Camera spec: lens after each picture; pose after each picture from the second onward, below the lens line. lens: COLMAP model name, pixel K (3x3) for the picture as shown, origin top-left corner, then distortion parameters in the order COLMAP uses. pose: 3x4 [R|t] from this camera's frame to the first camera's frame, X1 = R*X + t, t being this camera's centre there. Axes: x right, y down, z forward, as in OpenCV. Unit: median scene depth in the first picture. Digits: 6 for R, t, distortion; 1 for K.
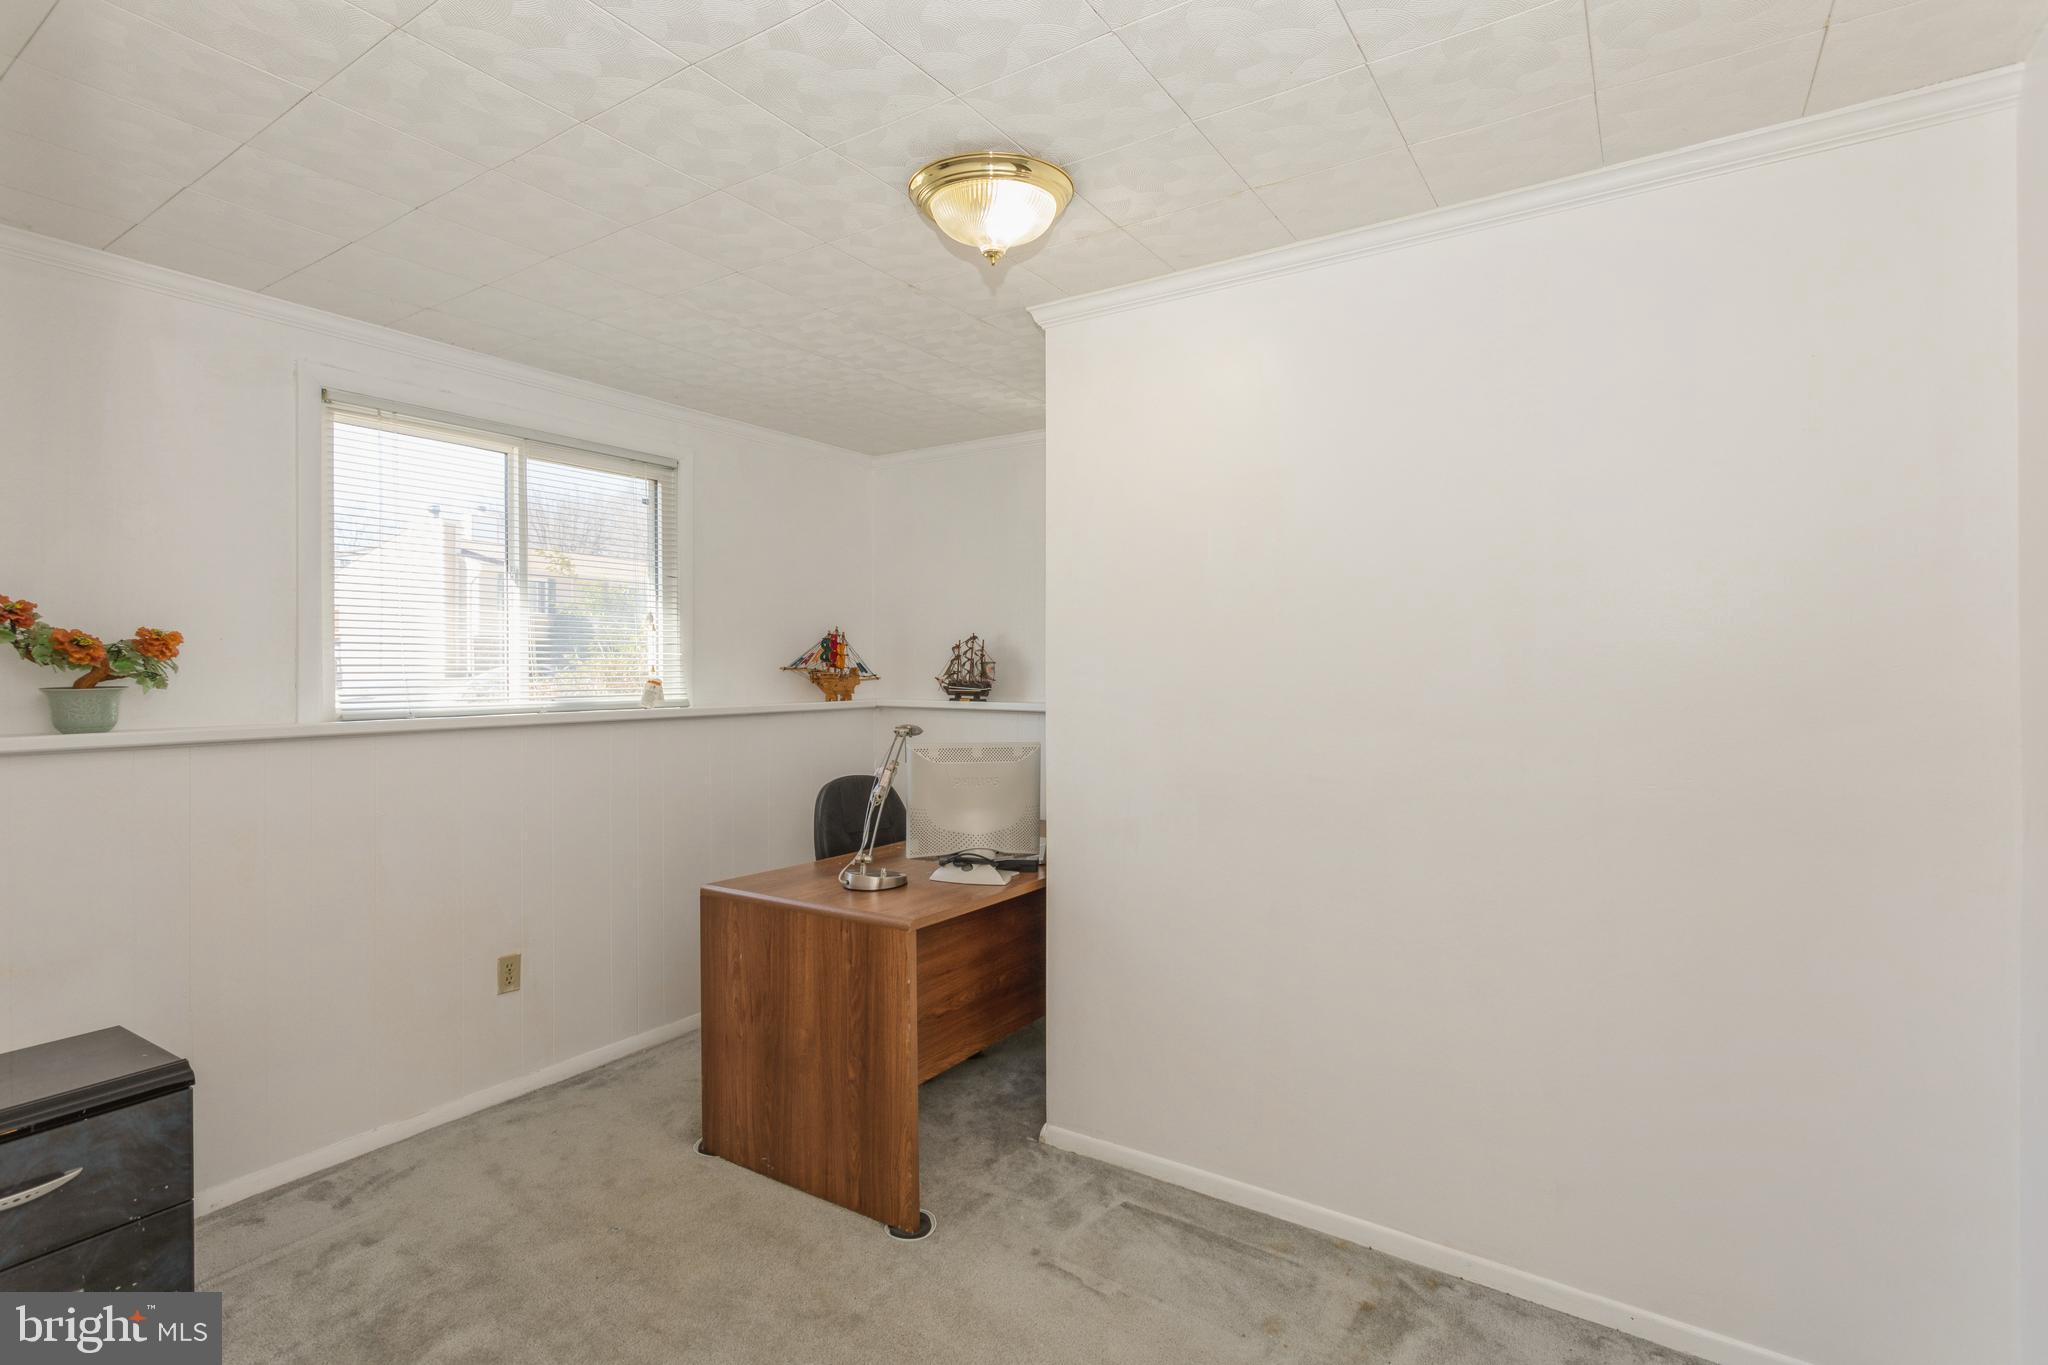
lens RADIAL K [[963.7, 0, 1022.7], [0, 963.7, 684.3], [0, 0, 1]] dist [0.000259, 0.000063]
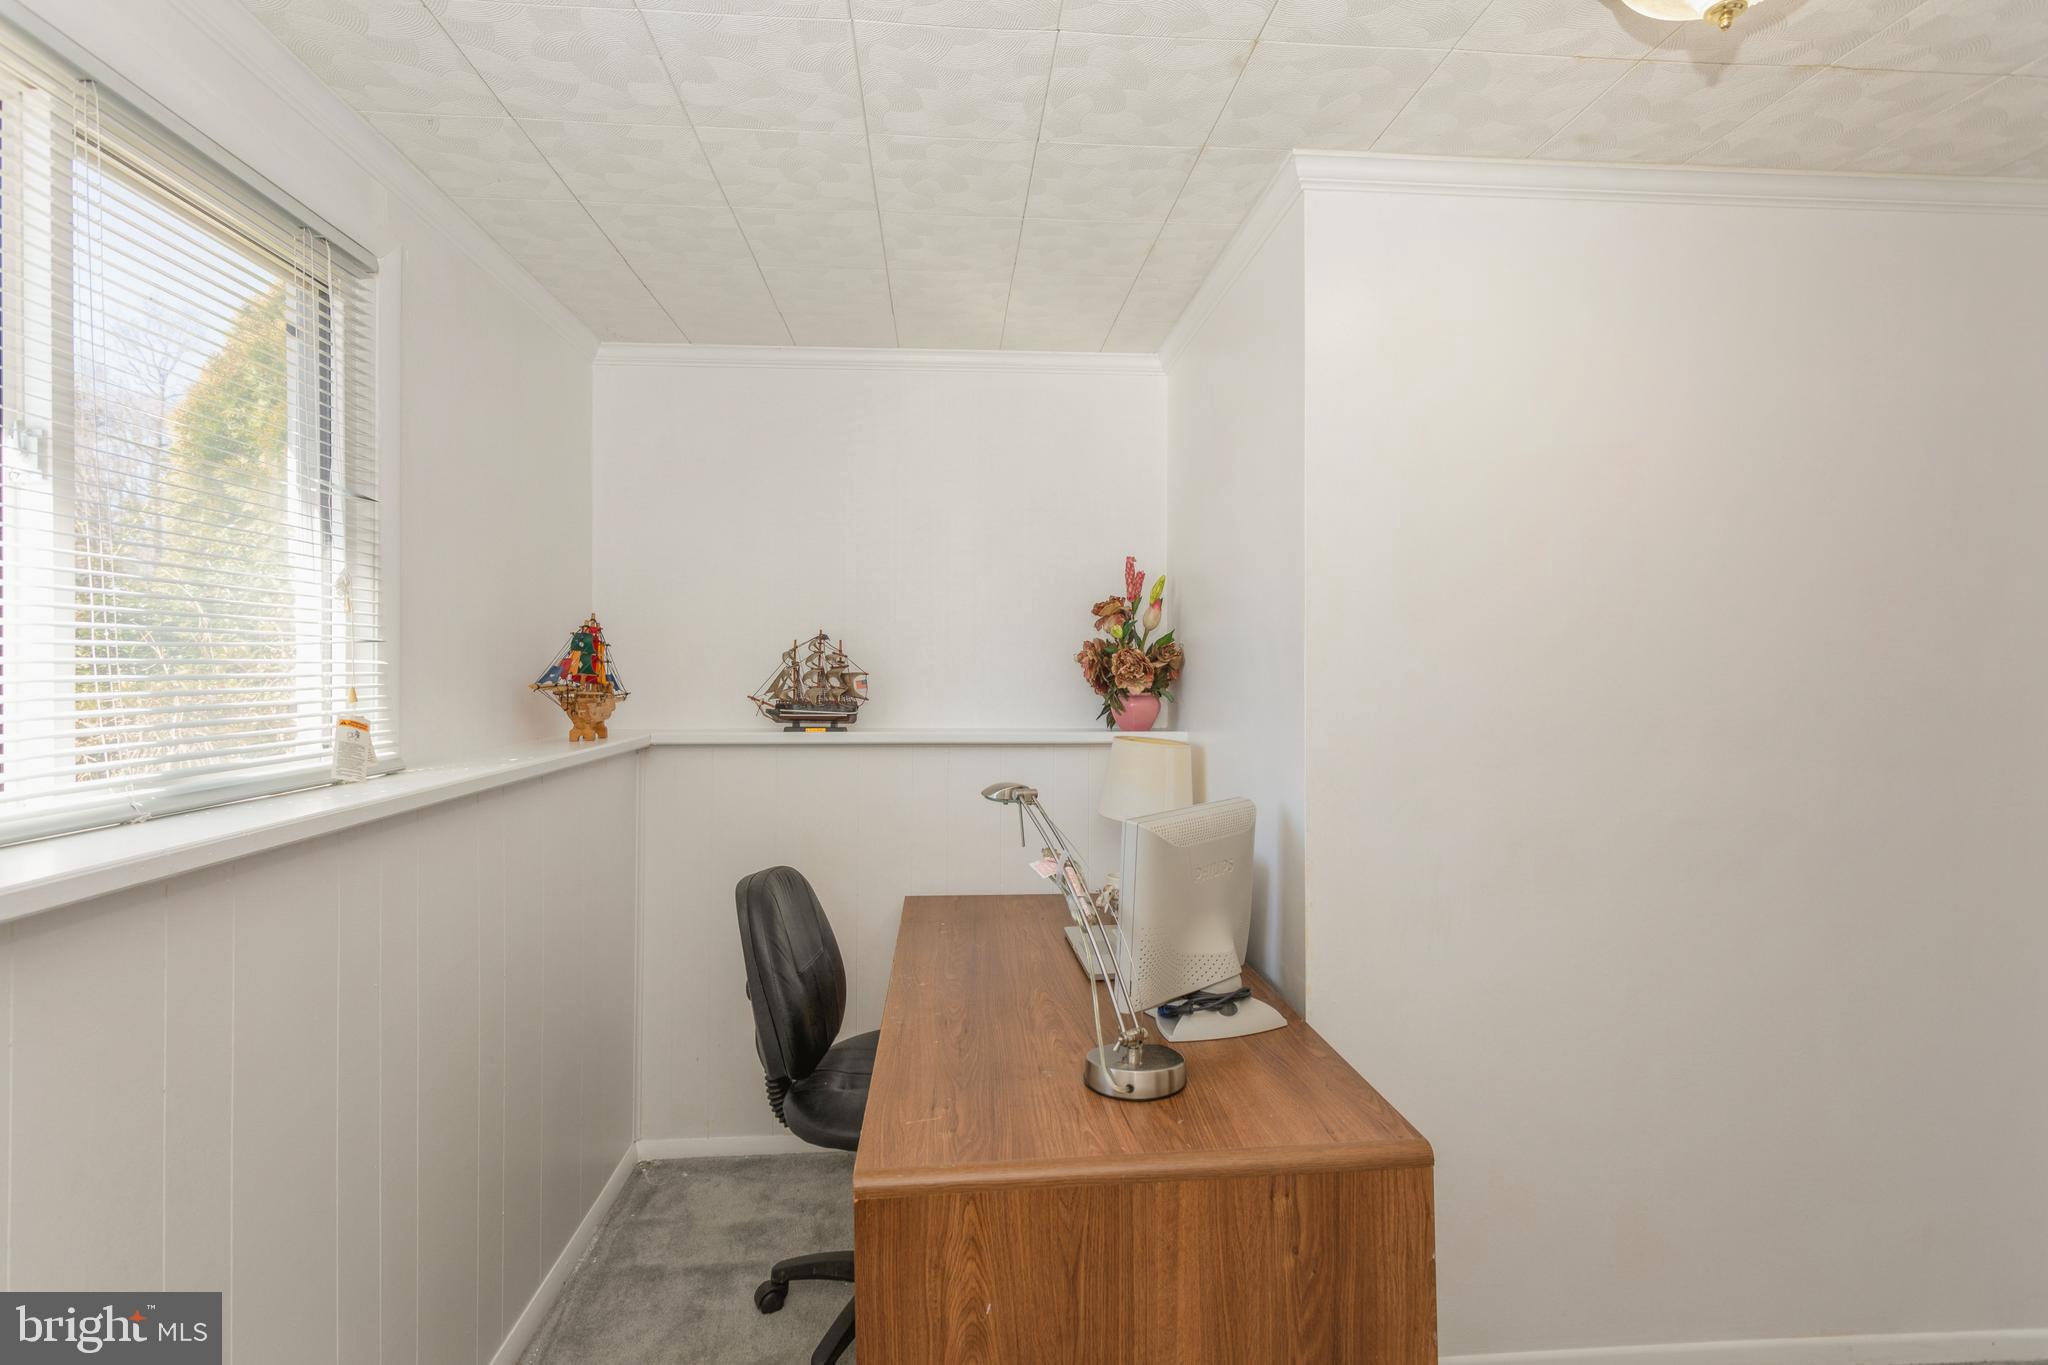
lens RADIAL K [[963.7, 0, 1024.1], [0, 963.7, 671.0], [0, 0, 1]] dist [0.000259, 0.000063]
pose [[0.790338, -0.003886, 0.612659, -0.360524], [0.012034, 0.999885, -0.009182, -0.016921], [-0.612553, 0.014630, 0.790294, 0.386757]]
